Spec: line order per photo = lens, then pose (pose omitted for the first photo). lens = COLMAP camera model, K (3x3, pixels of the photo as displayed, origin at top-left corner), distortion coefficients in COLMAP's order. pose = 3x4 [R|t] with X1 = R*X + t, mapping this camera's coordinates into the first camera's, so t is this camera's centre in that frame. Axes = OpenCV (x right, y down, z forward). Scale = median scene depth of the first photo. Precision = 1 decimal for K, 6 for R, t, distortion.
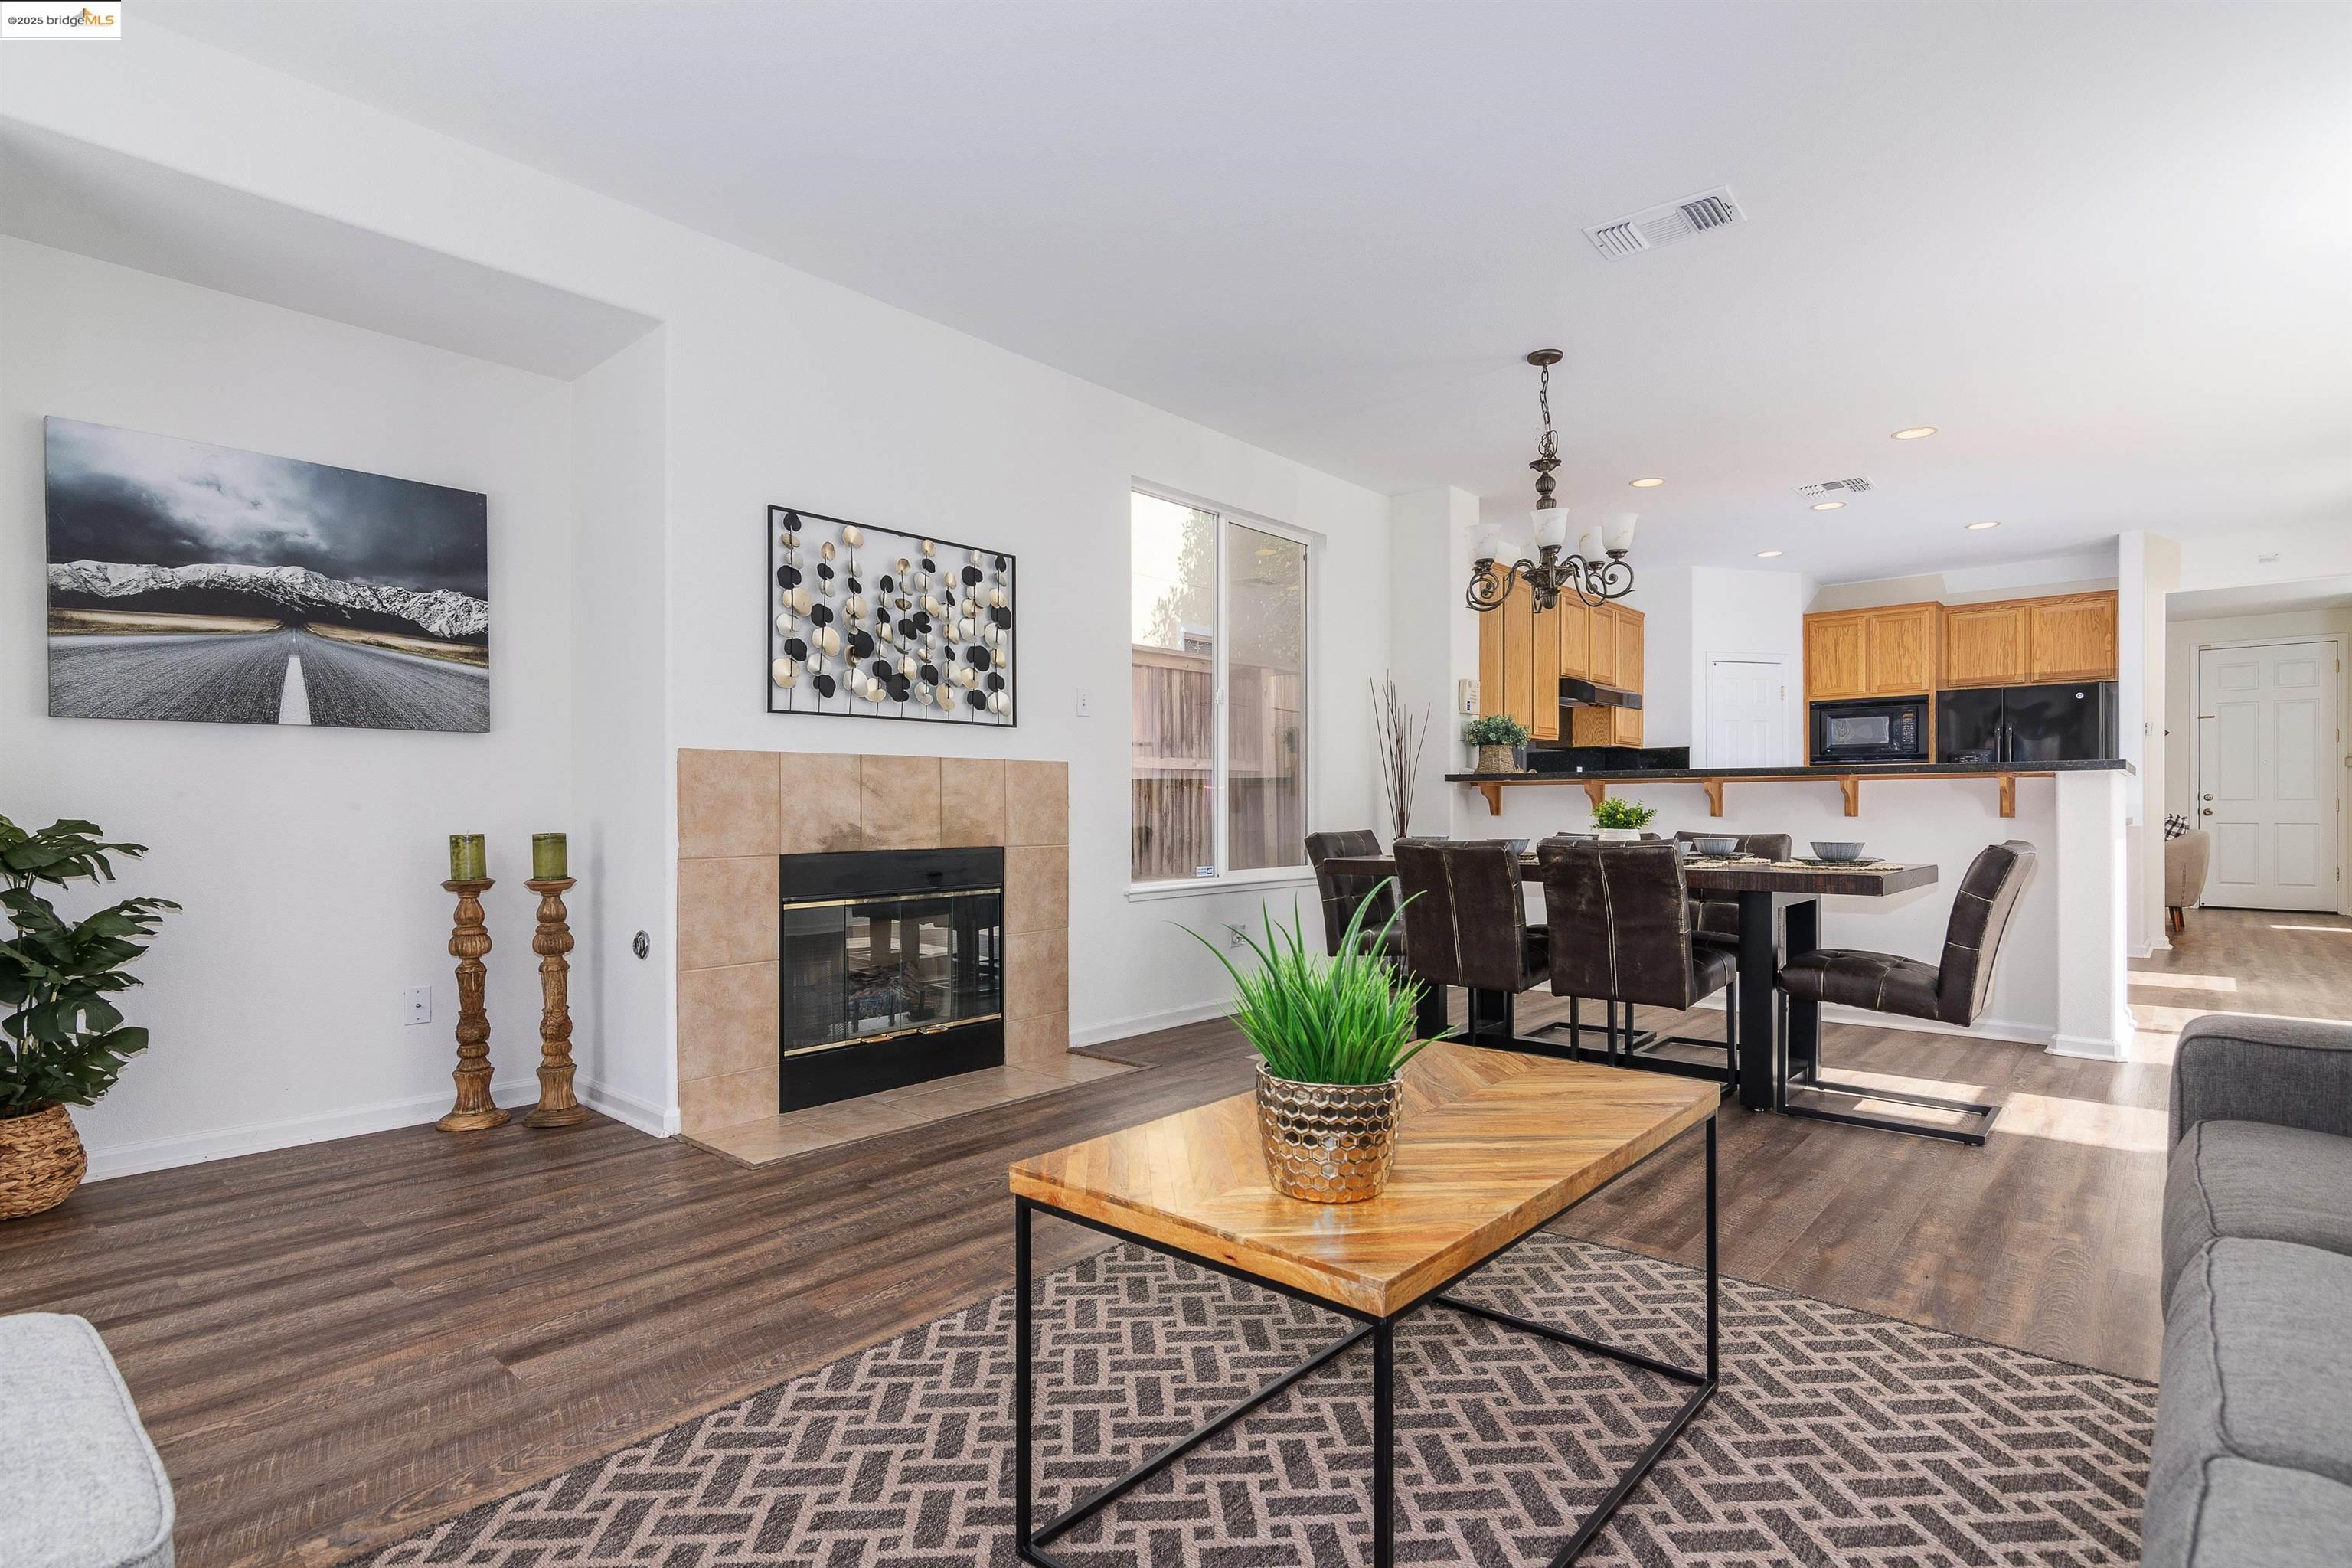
lens RADIAL K [[1135.2, 0, 1178.9], [0, 1135.2, 808.3], [0, 0, 1]] dist [-0.000649, 0.001322]
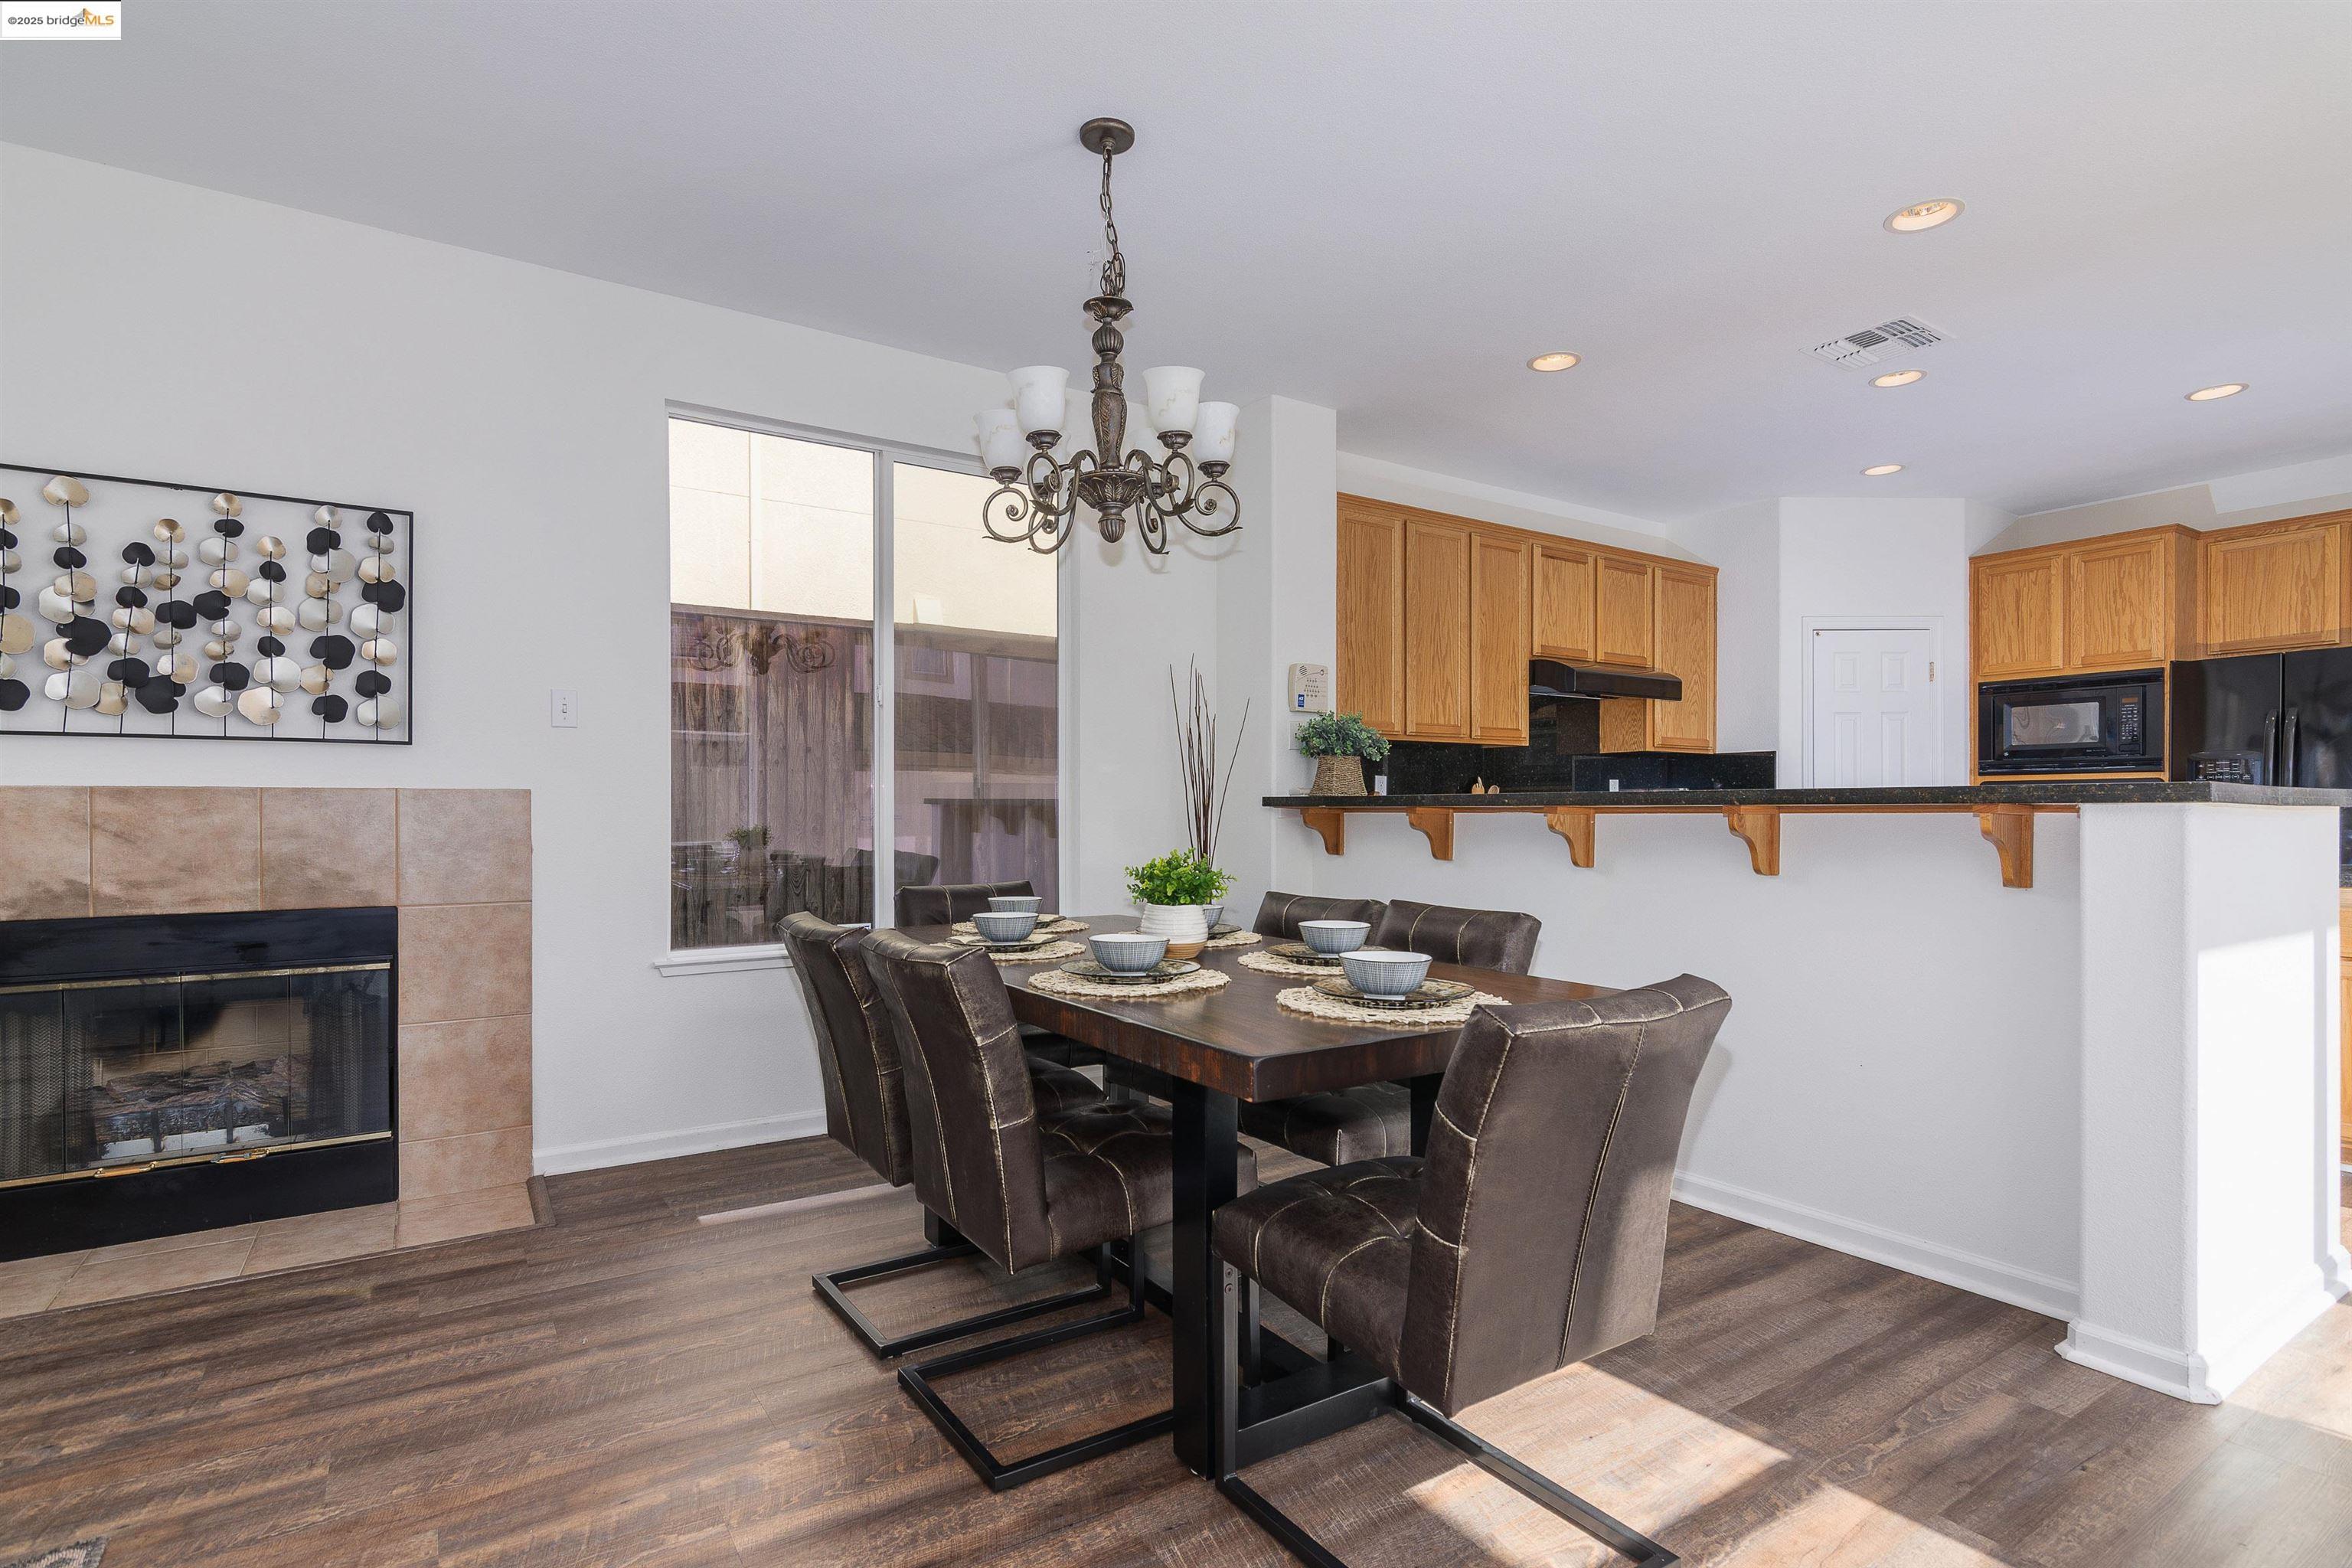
lens RADIAL K [[1135.2, 0, 1181.8], [0, 1135.2, 814.6], [0, 0, 1]] dist [-0.000649, 0.001322]
pose [[0.966384, 0.002693, -0.257088, 0.535820], [-0.002356, 0.999996, 0.001619, -0.028541], [0.257091, -0.000959, 0.966387, 0.421097]]
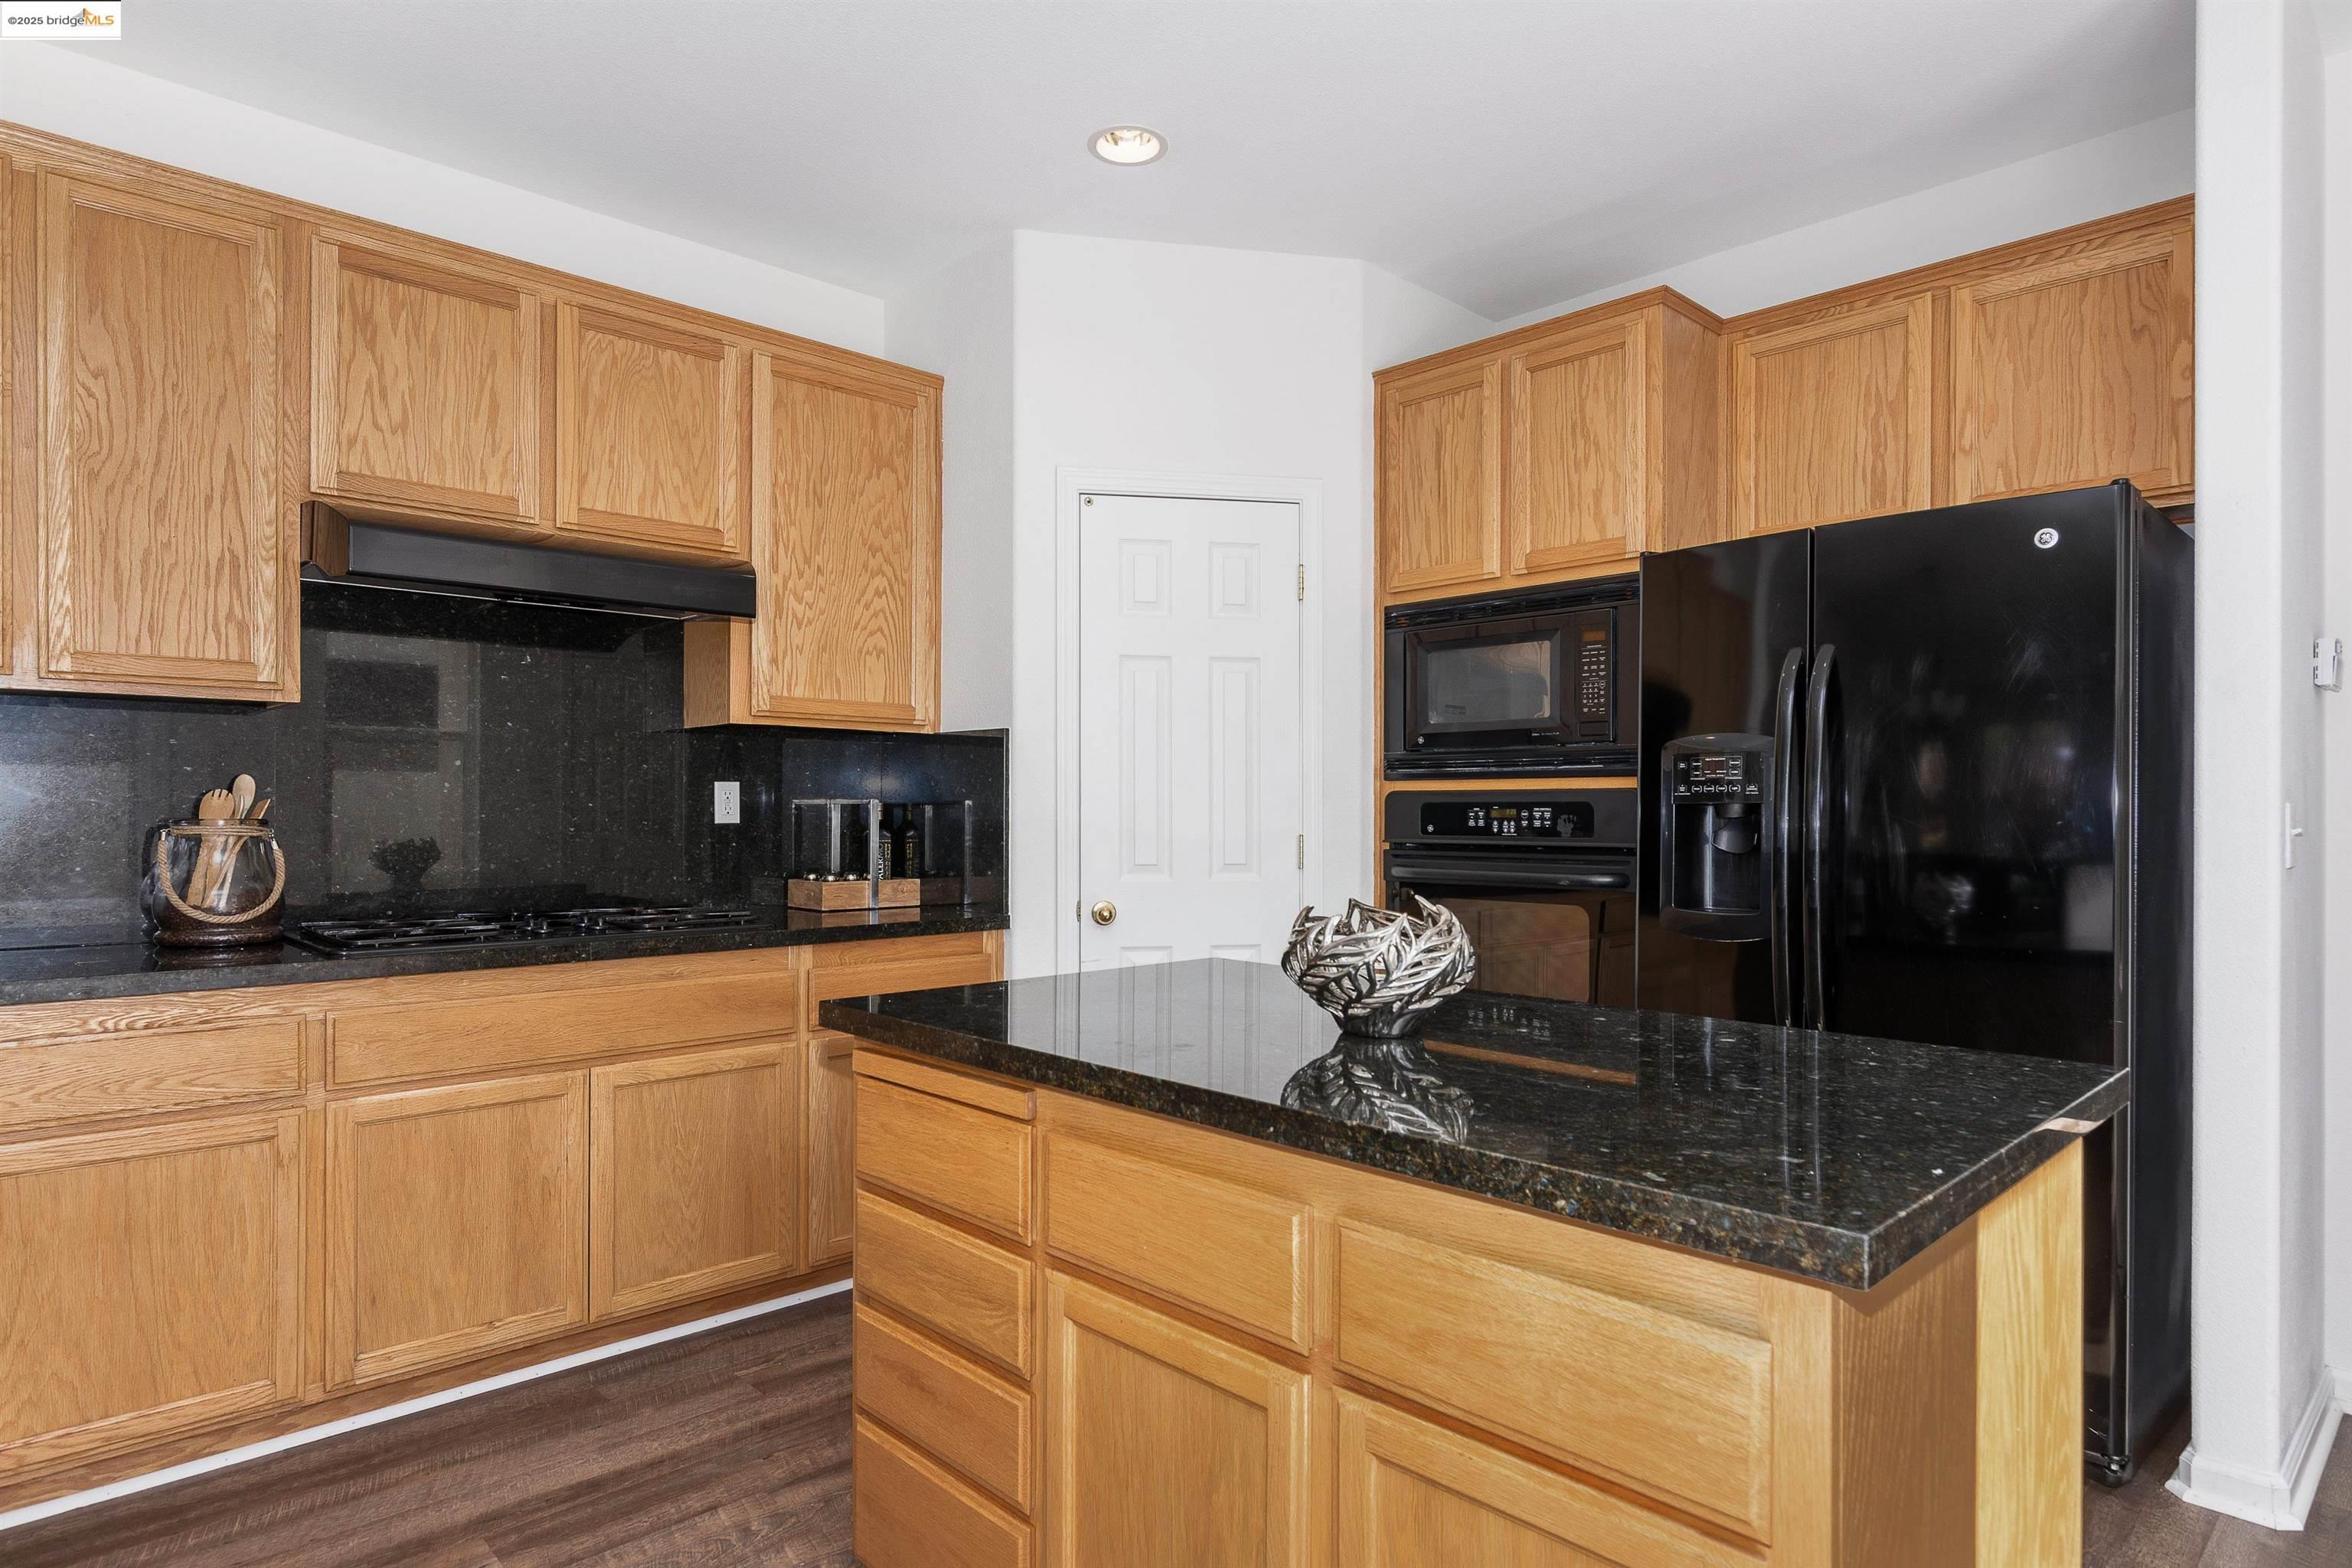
lens RADIAL K [[1287.5, 0, 1171.3], [0, 1287.5, 804.0], [0, 0, 1]] dist [-0.003112, 0.000029]
pose [[0.996052, 0.004975, -0.088631, 1.057096], [-0.005075, 0.999987, -0.000903, -0.058871], [0.088625, 0.001349, 0.996064, 1.163726]]
